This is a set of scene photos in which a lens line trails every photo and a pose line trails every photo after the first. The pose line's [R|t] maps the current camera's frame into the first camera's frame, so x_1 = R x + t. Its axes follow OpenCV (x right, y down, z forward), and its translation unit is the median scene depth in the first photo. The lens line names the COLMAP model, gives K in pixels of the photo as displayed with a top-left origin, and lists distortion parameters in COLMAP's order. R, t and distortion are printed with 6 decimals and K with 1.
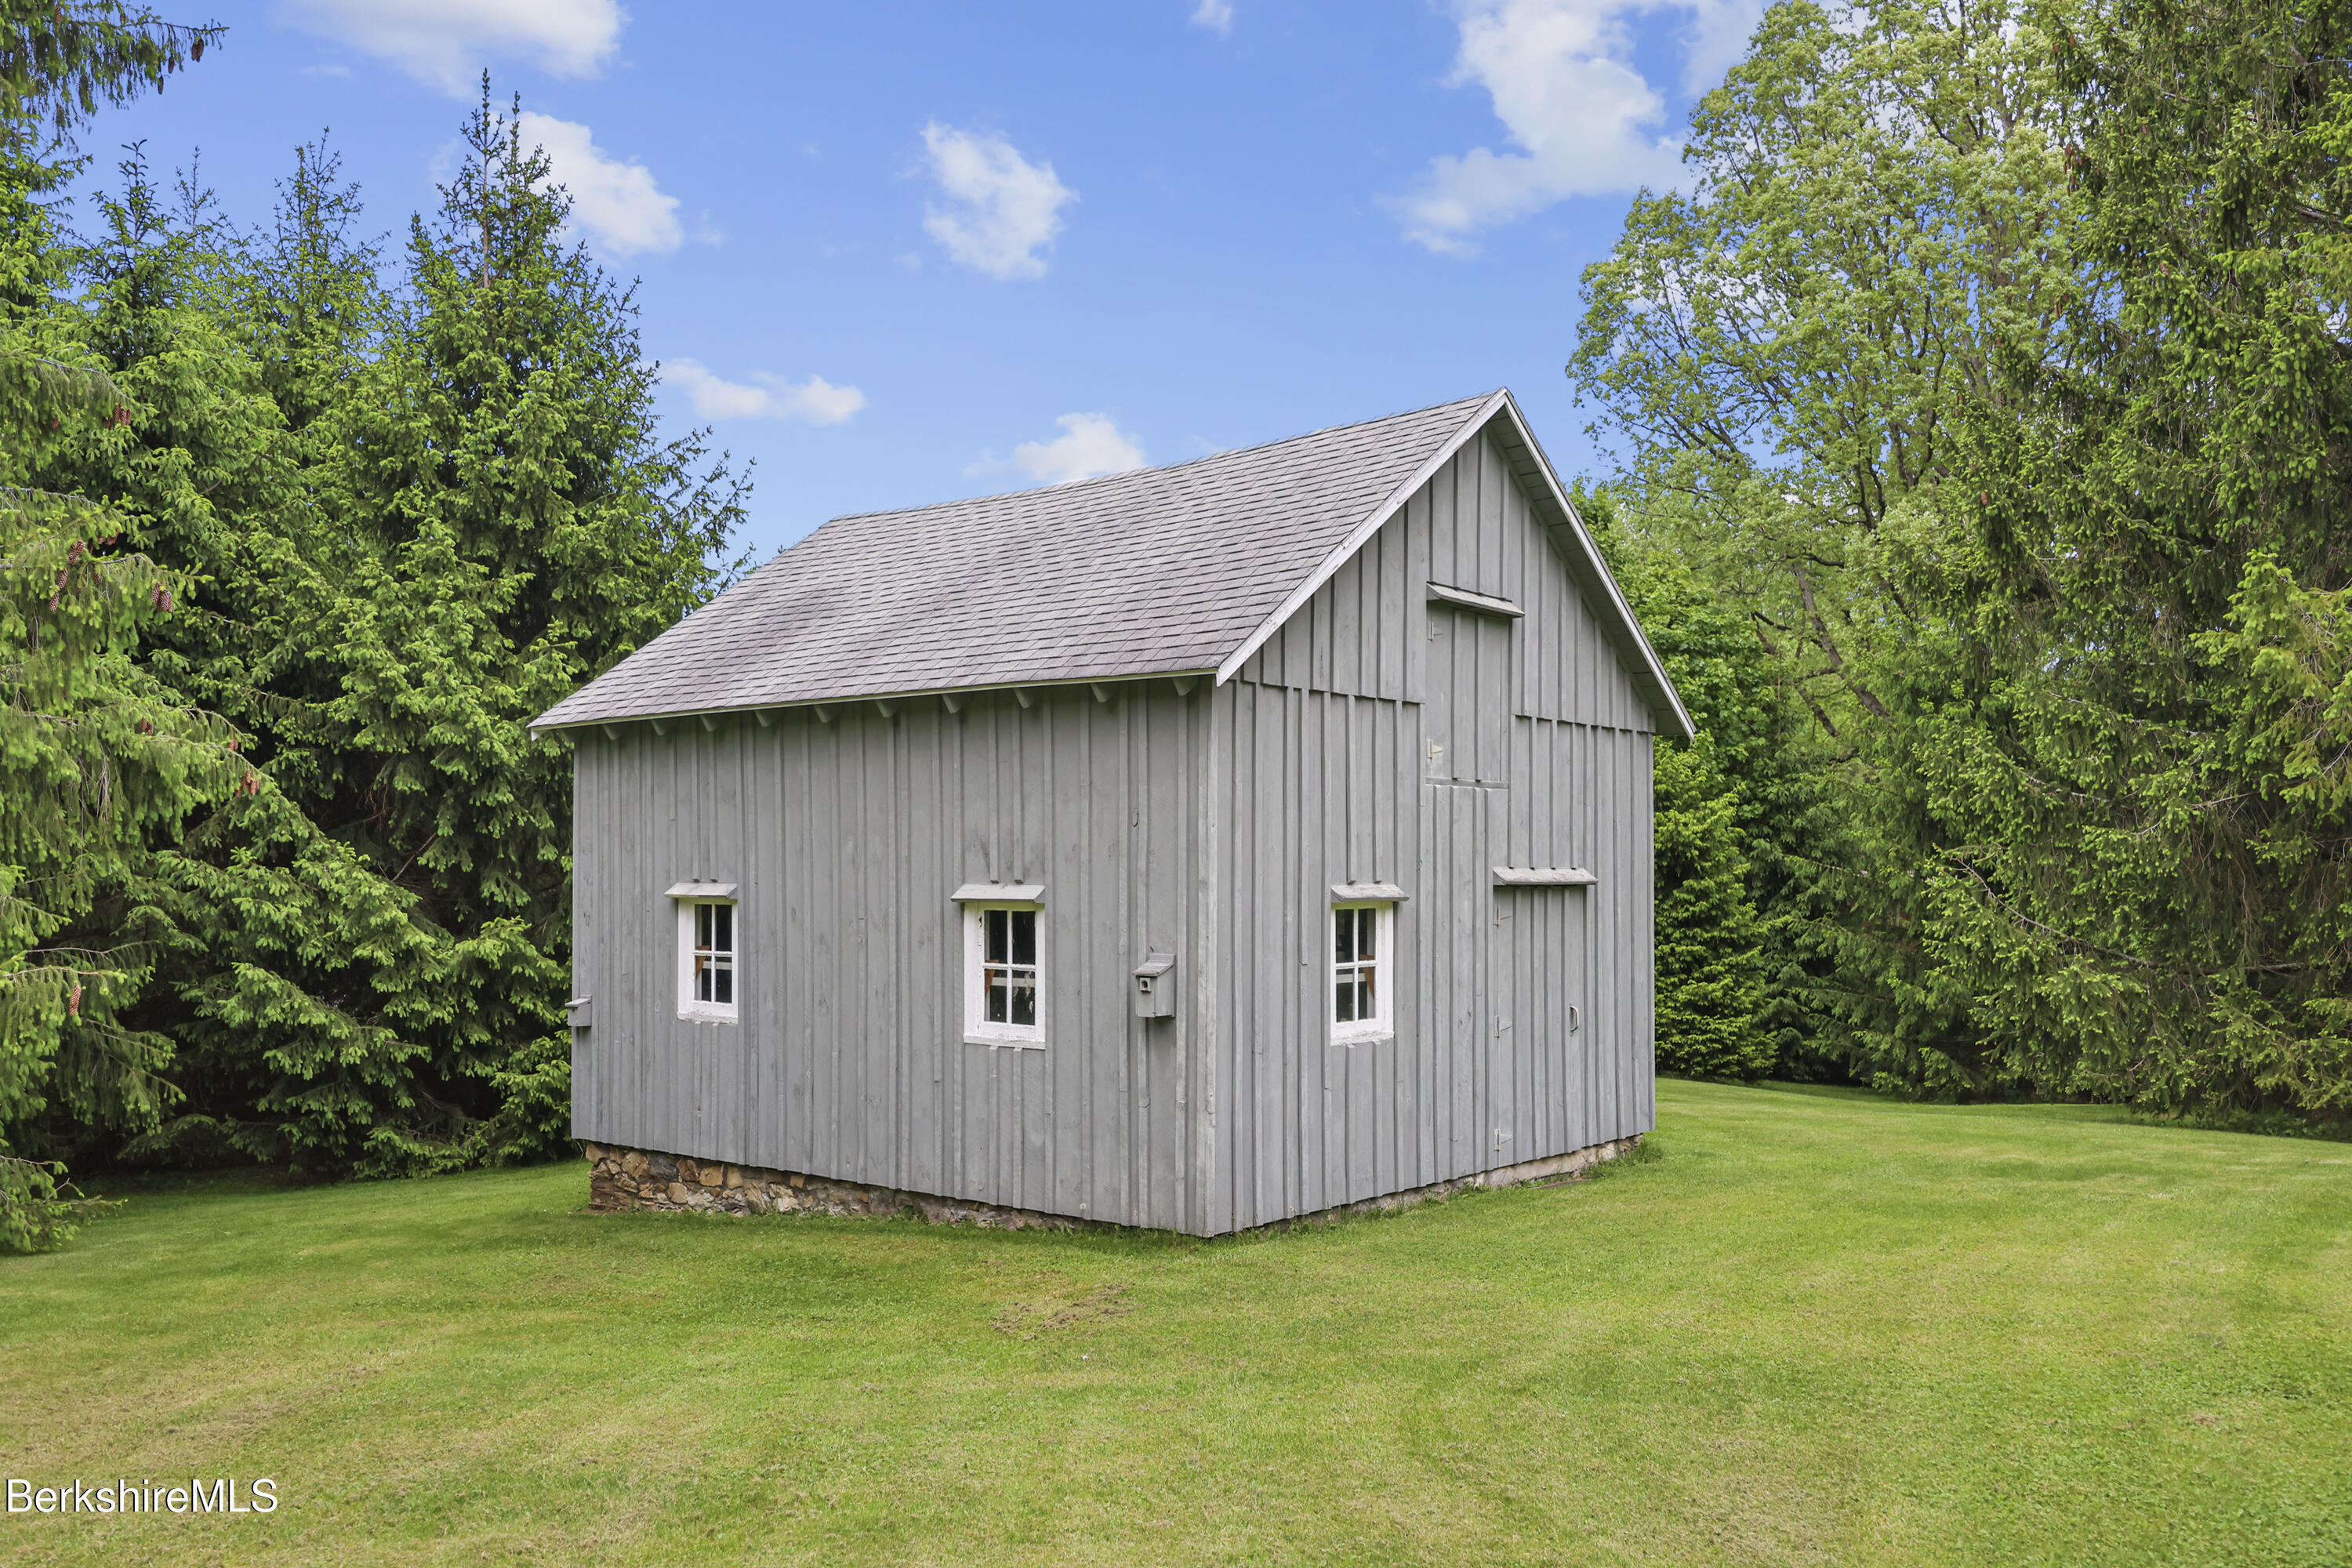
lens RADIAL K [[1927.1, 0, 1176.0], [0, 1927.1, 784.0], [0, 0, 1]] dist [0.000405, 0.000176]
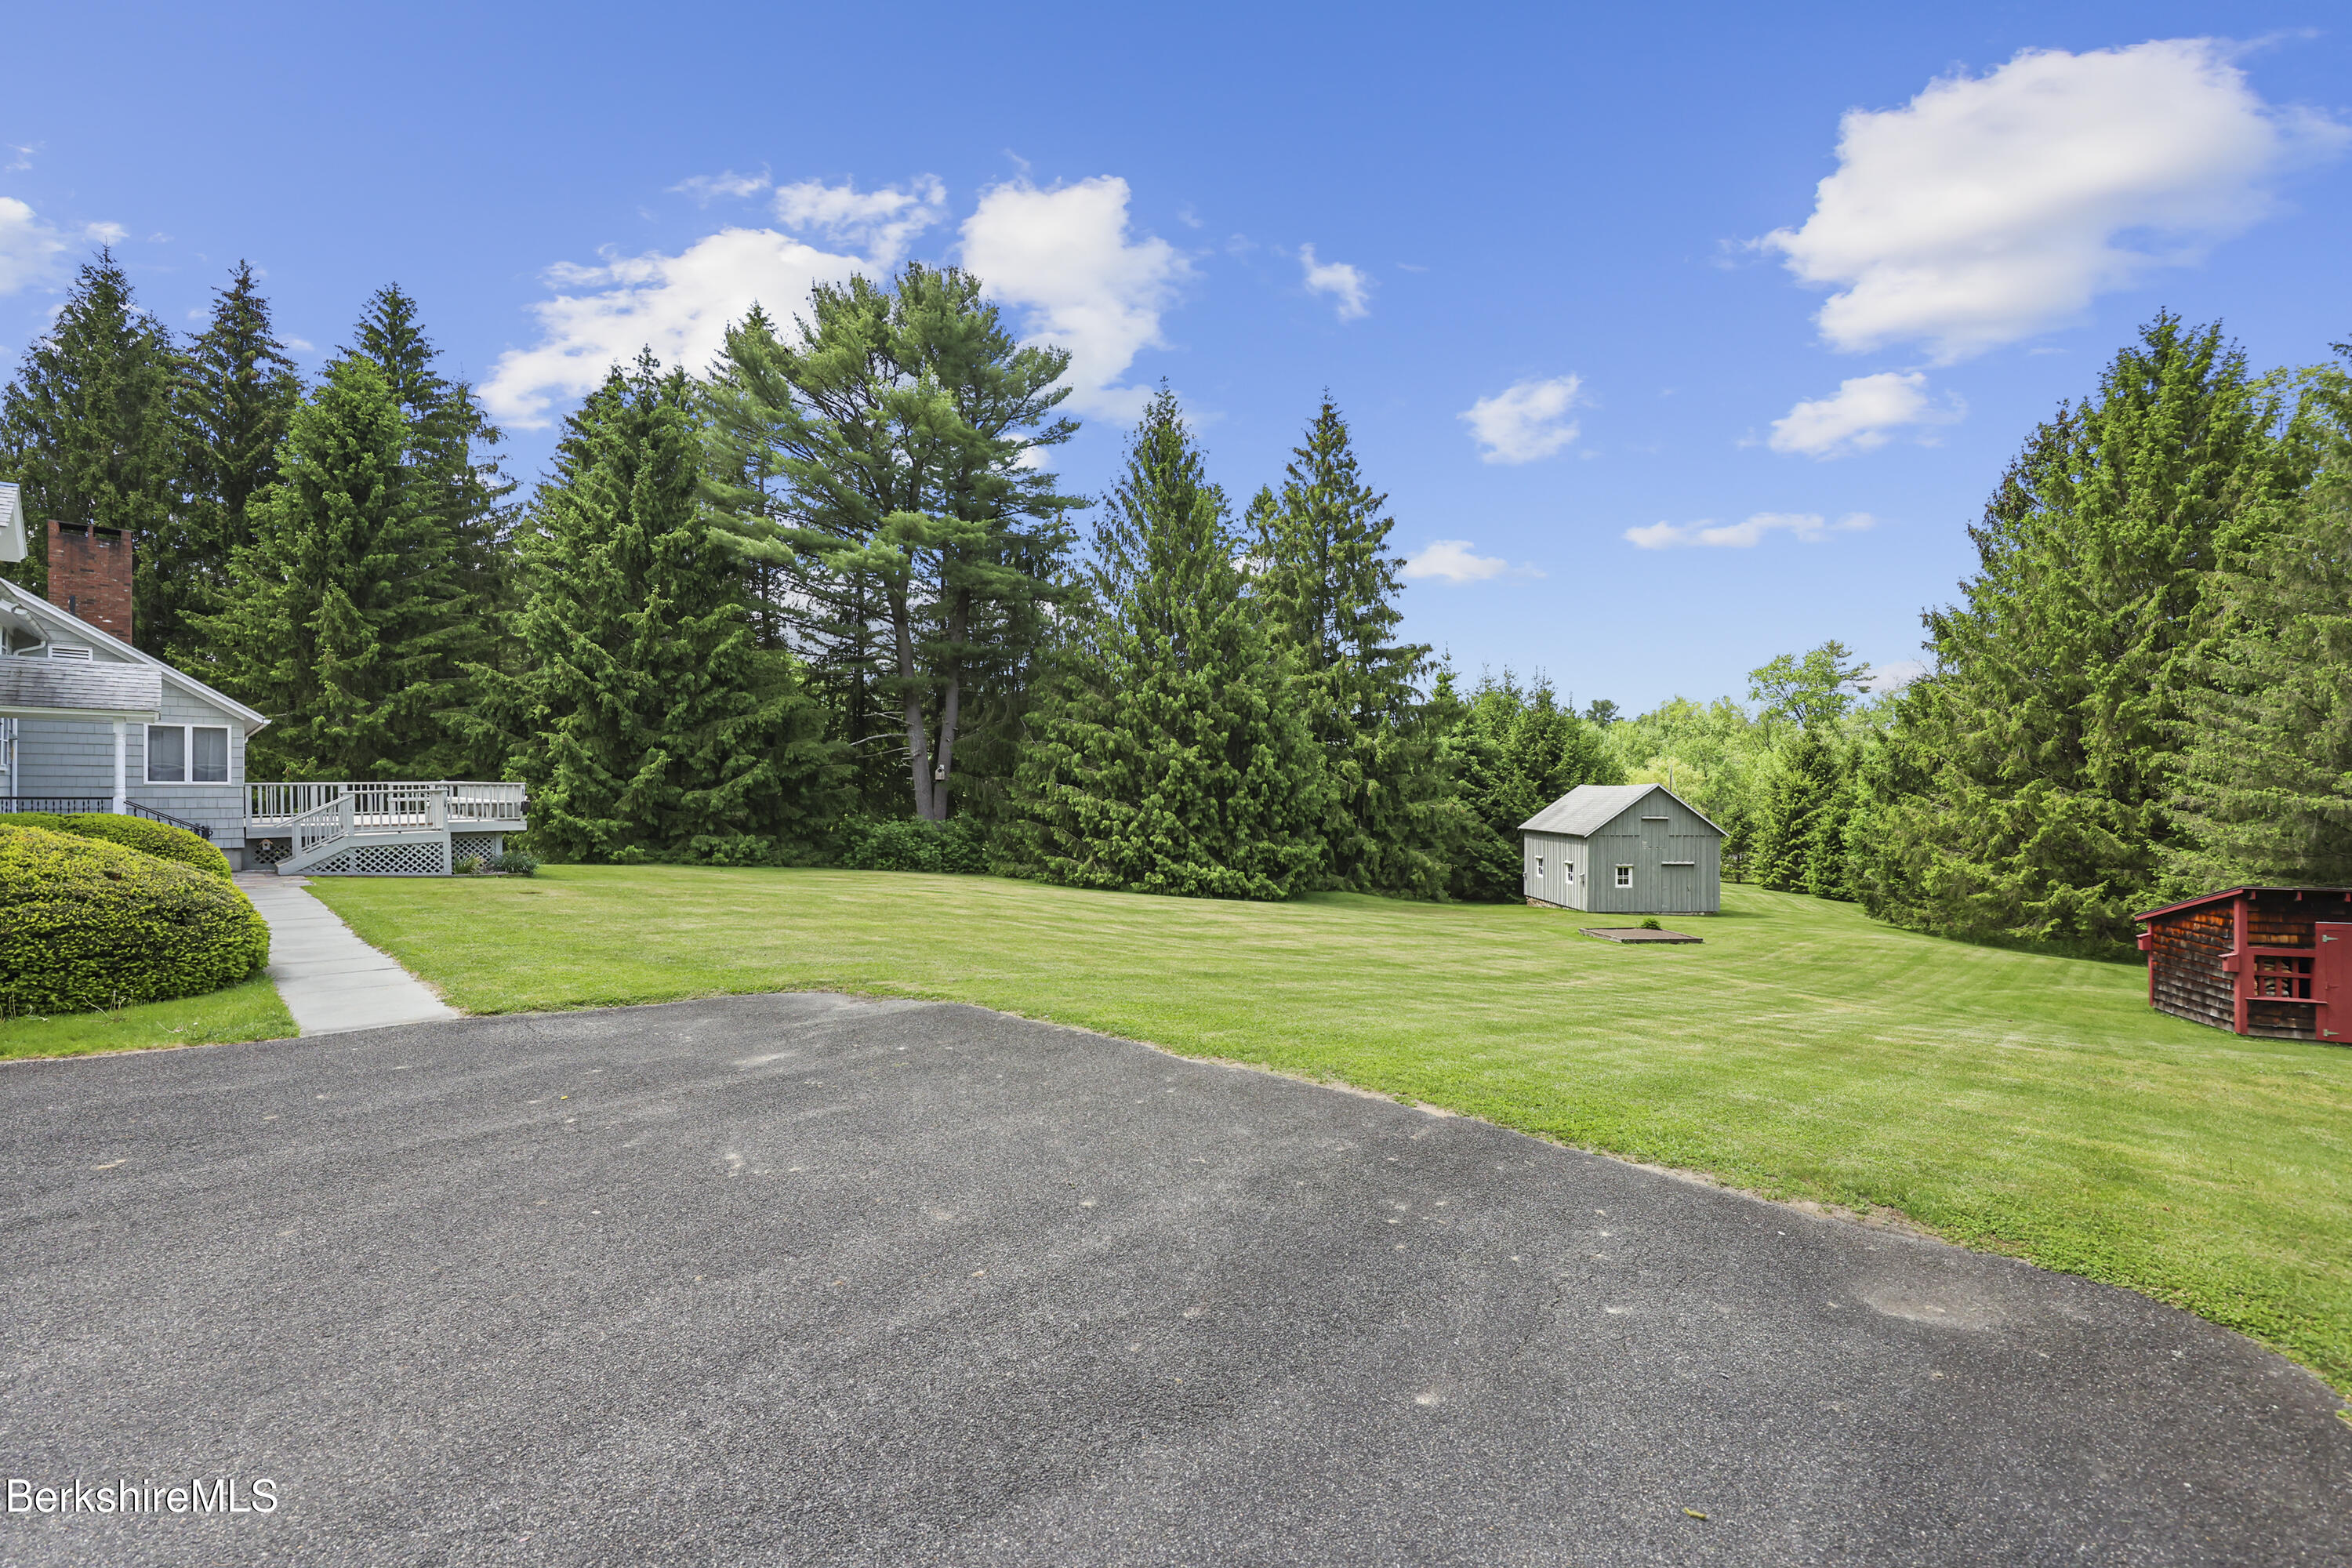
lens RADIAL K [[945.3, 0, 1181.9], [0, 945.3, 793.4], [0, 0, 1]] dist [-0.001148, -0.000353]
pose [[0.682313, 0.015943, -0.730887, 0.847018], [0.015021, 0.999245, 0.035819, -0.195228], [0.730906, -0.035418, 0.681558, -1.369364]]
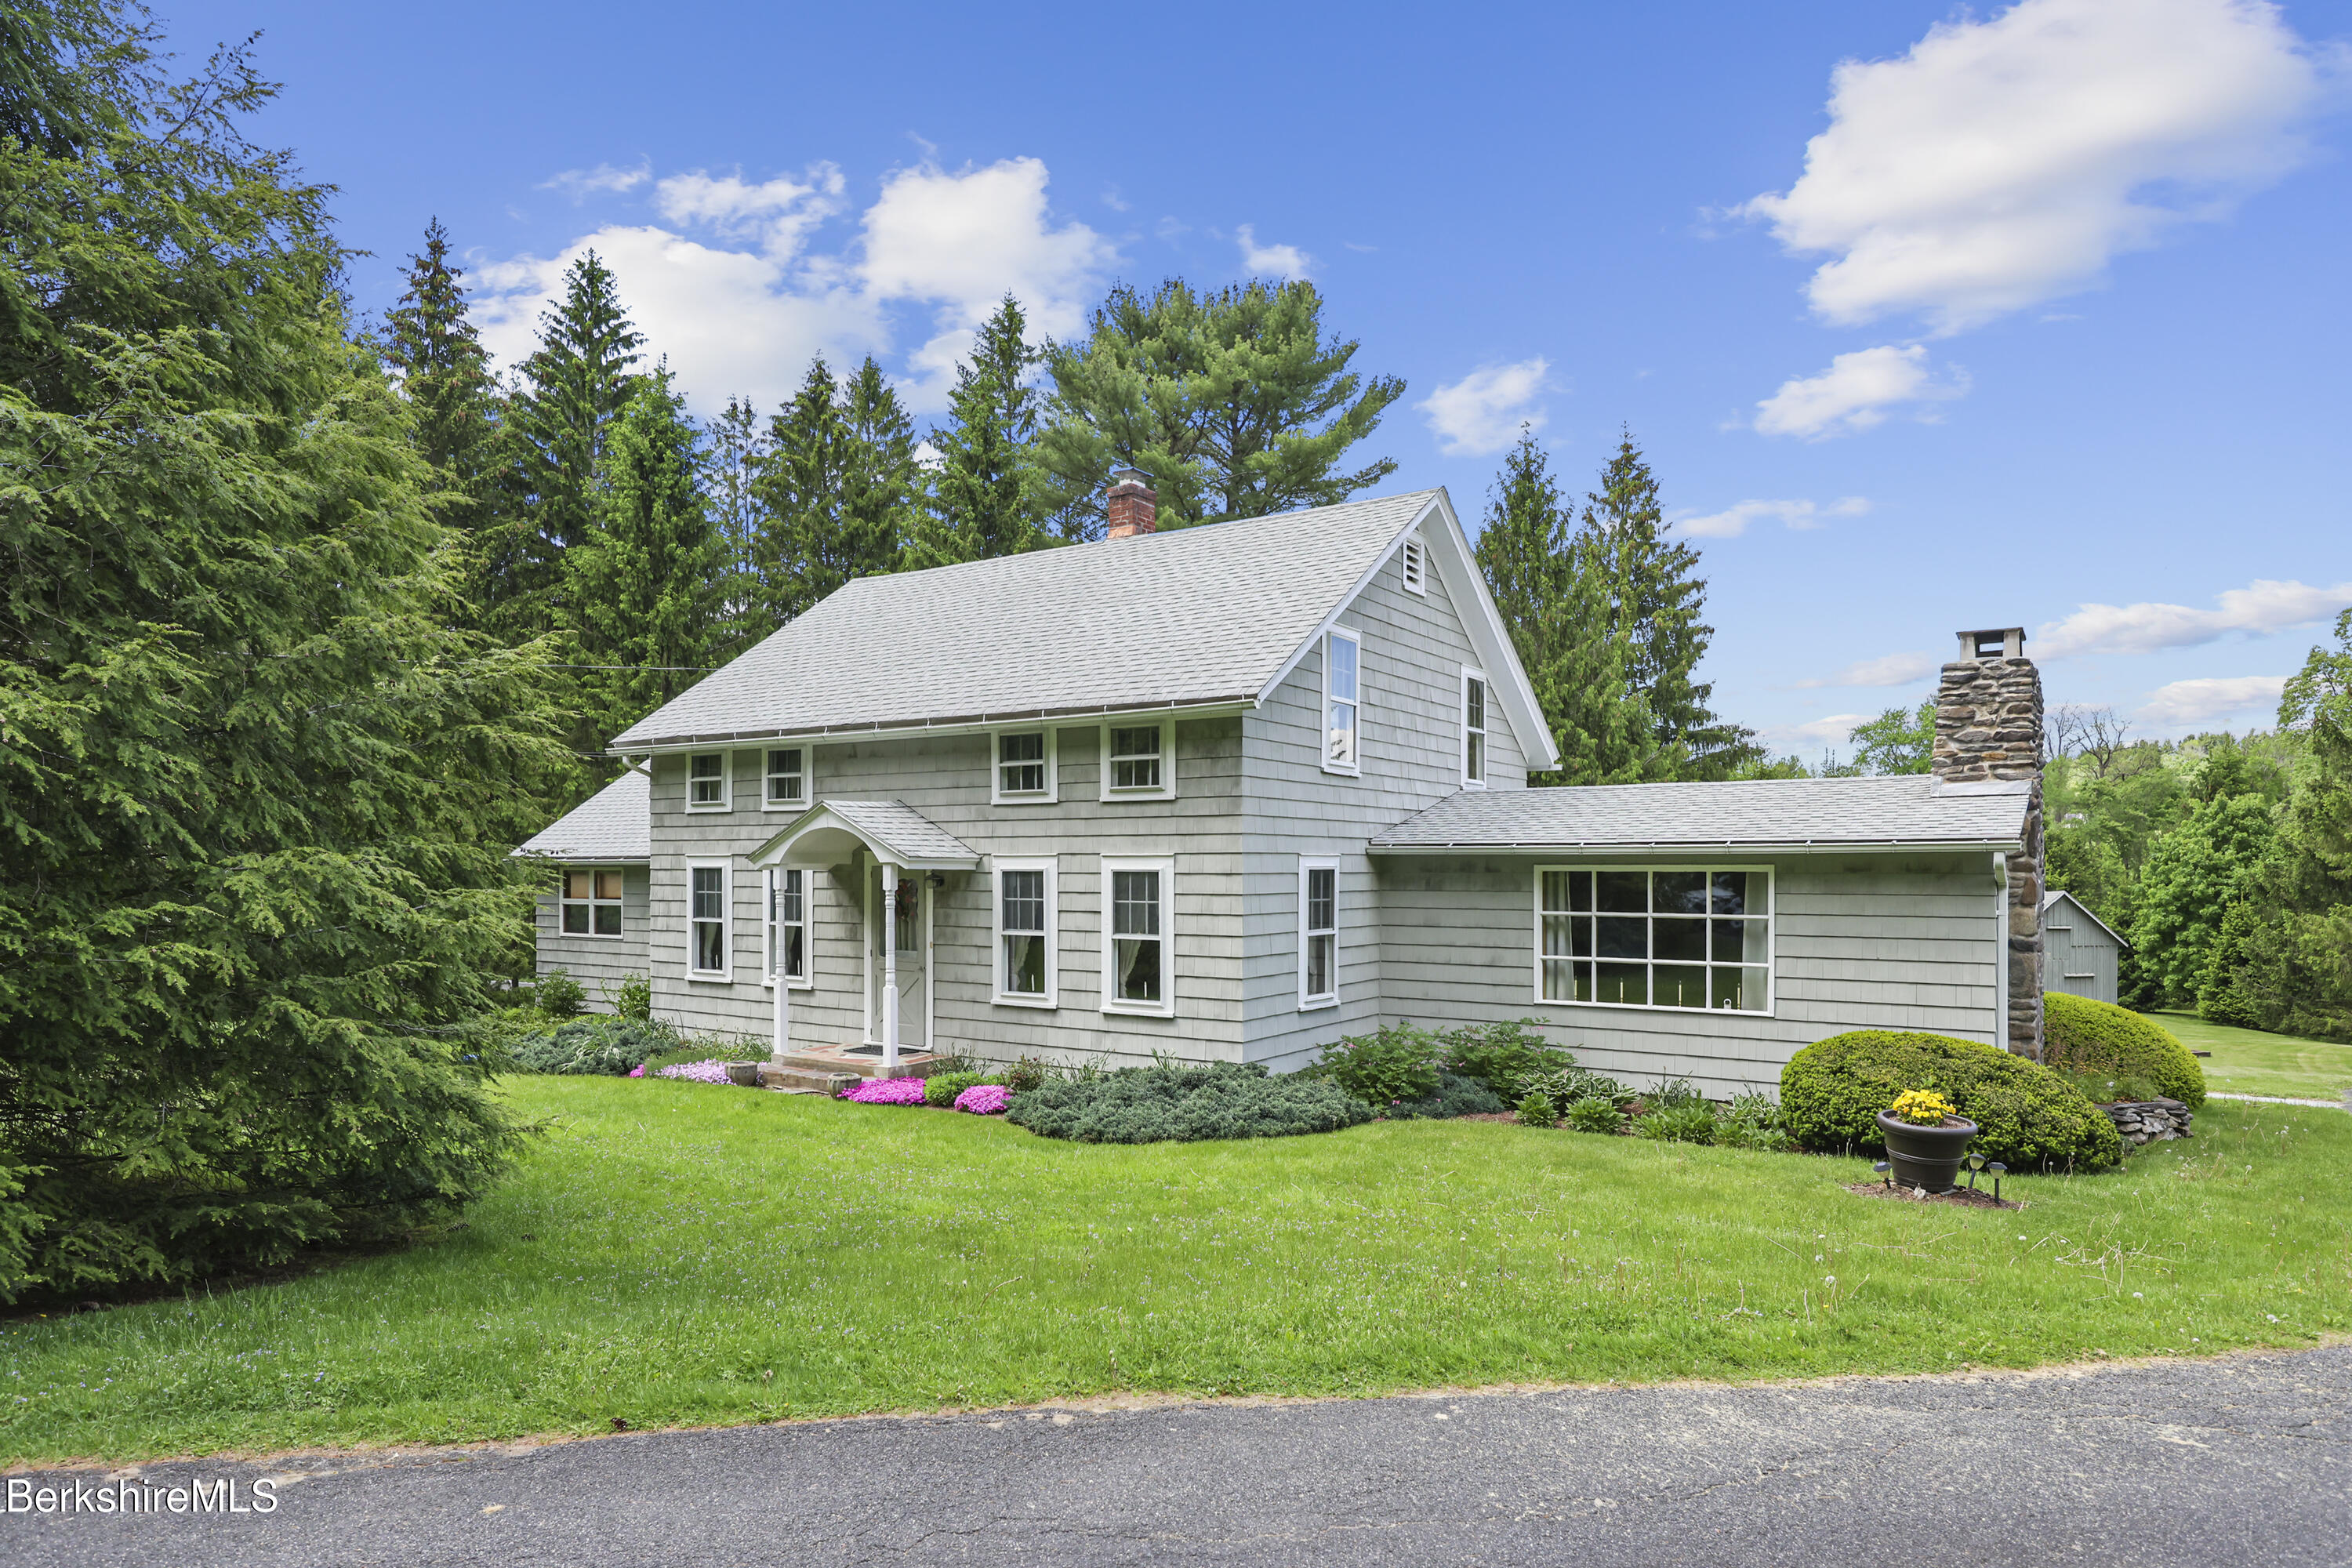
lens RADIAL K [[1368.0, 0, 1168.7], [0, 1368.0, 872.3], [0, 0, 1]] dist [-0.005388, 0.001040]
pose [[0.790809, 0.014707, -0.611886, 0.351422], [0.010557, 0.999235, 0.037661, -0.283913], [0.611971, -0.036242, 0.790049, -2.460485]]
